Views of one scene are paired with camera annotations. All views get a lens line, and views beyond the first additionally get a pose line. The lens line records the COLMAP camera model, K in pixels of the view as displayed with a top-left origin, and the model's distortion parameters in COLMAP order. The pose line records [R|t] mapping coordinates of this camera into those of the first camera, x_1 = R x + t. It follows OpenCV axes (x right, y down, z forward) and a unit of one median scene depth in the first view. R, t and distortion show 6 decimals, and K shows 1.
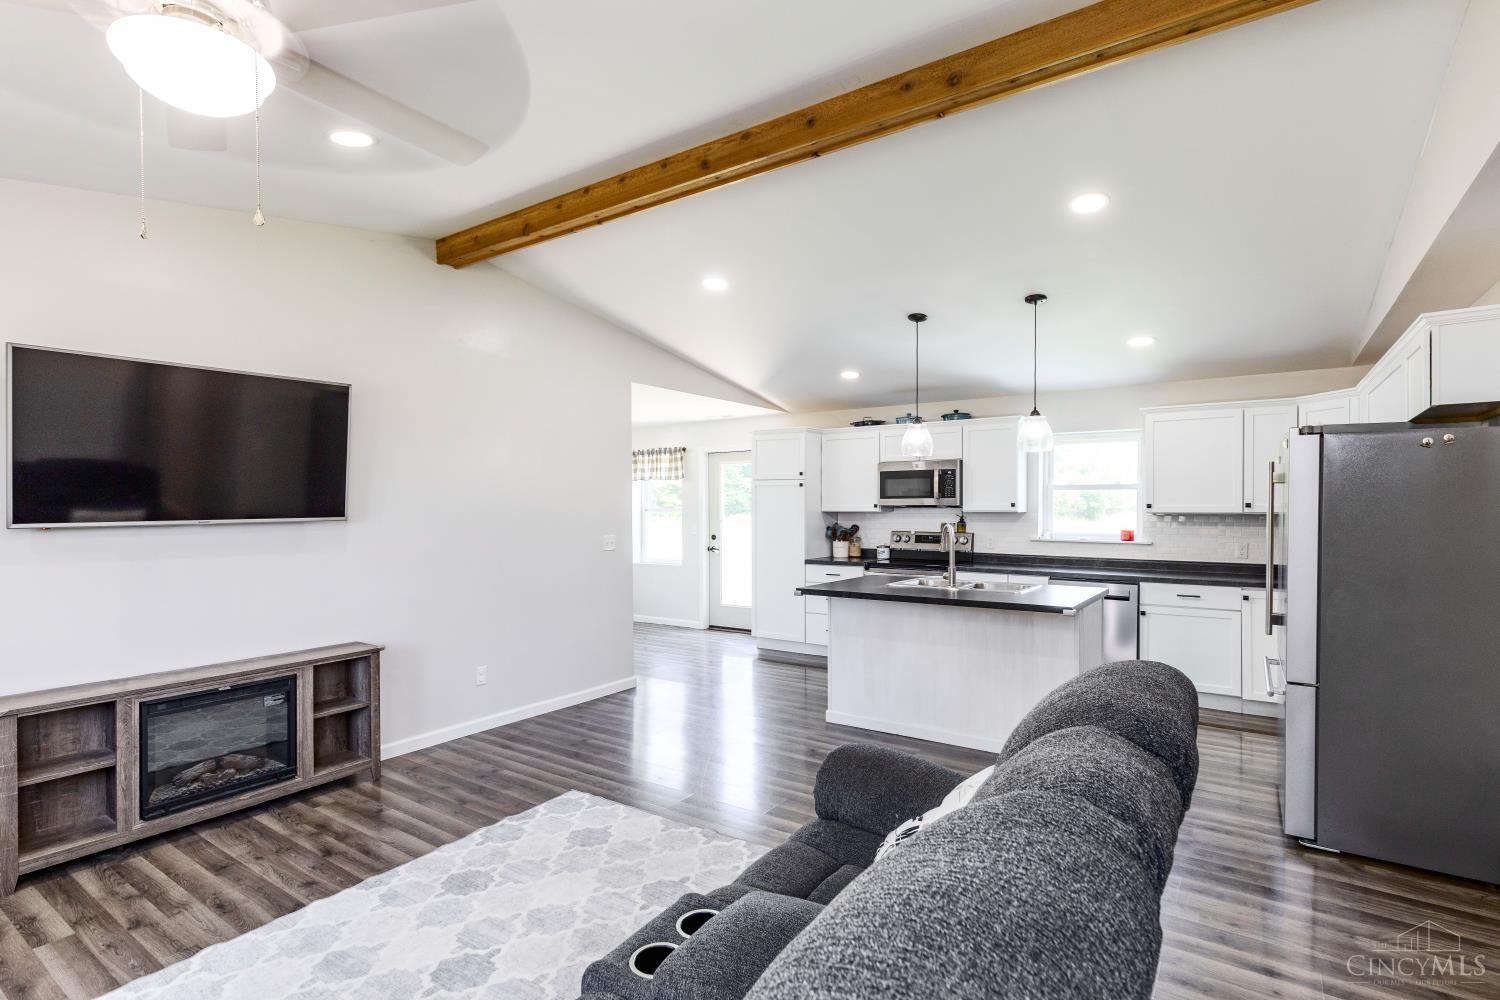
lens RADIAL K [[724.6, 0, 741.6], [0, 724.6, 500.6], [0, 0, 1]] dist [-0.013432, 0.000040]
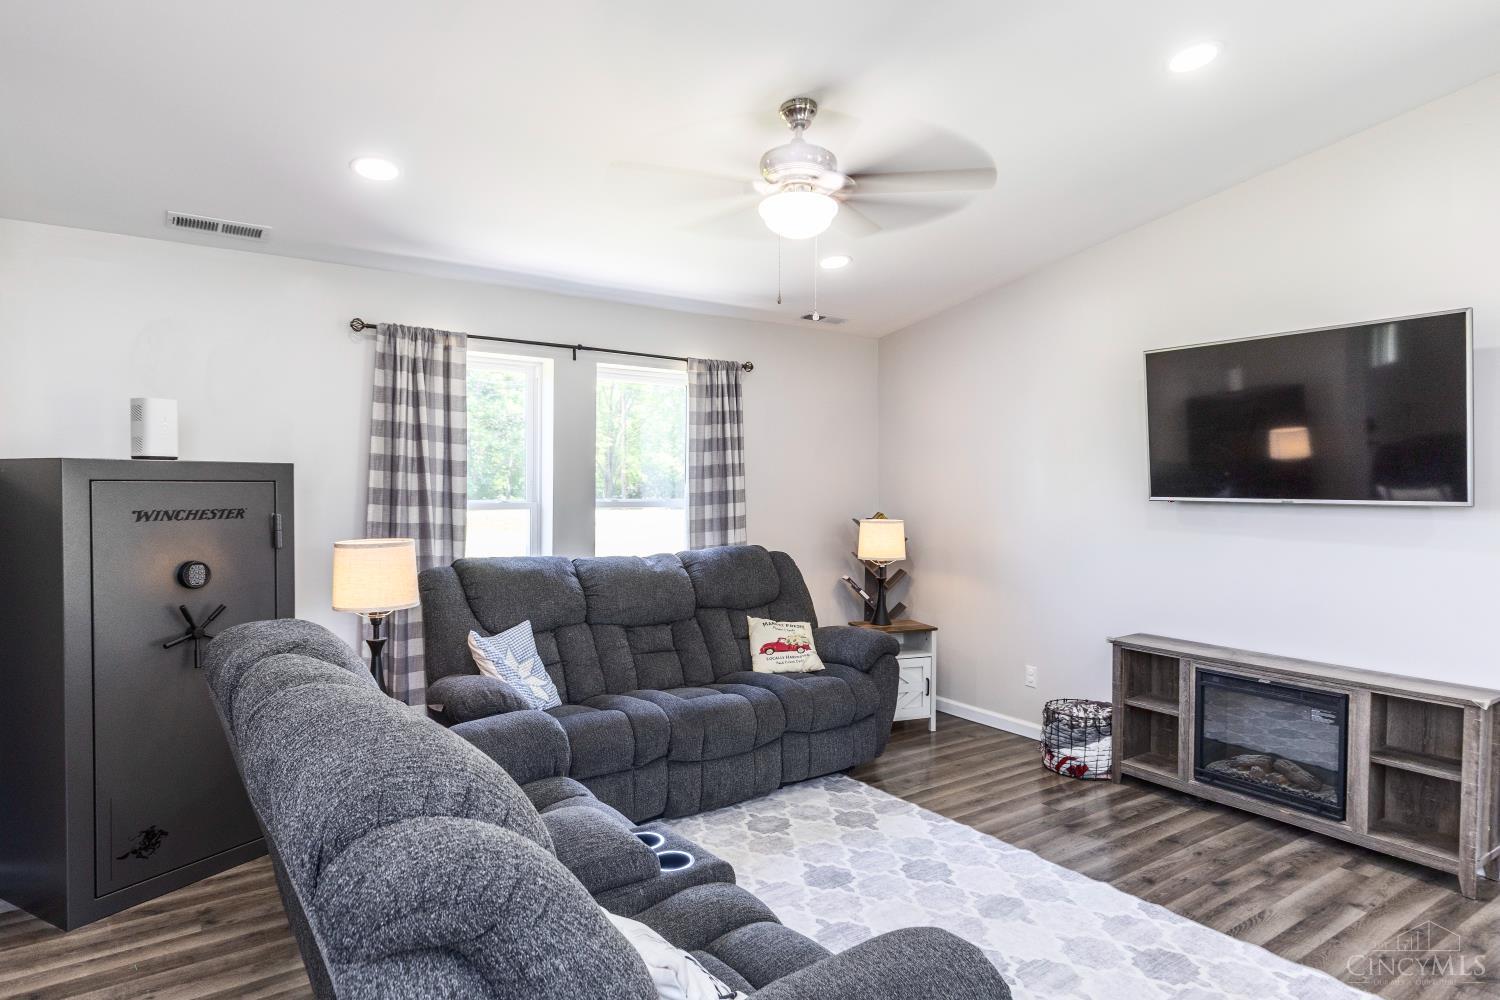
lens RADIAL K [[867.3, 0, 745.6], [0, 867.3, 499.8], [0, 0, 1]] dist [-0.000688, -0.001831]
pose [[-0.363212, 0.022202, -0.931442, 0.563691], [0.000720, 0.999722, 0.023549, 0.000923], [0.931706, 0.007883, -0.363127, 0.792562]]
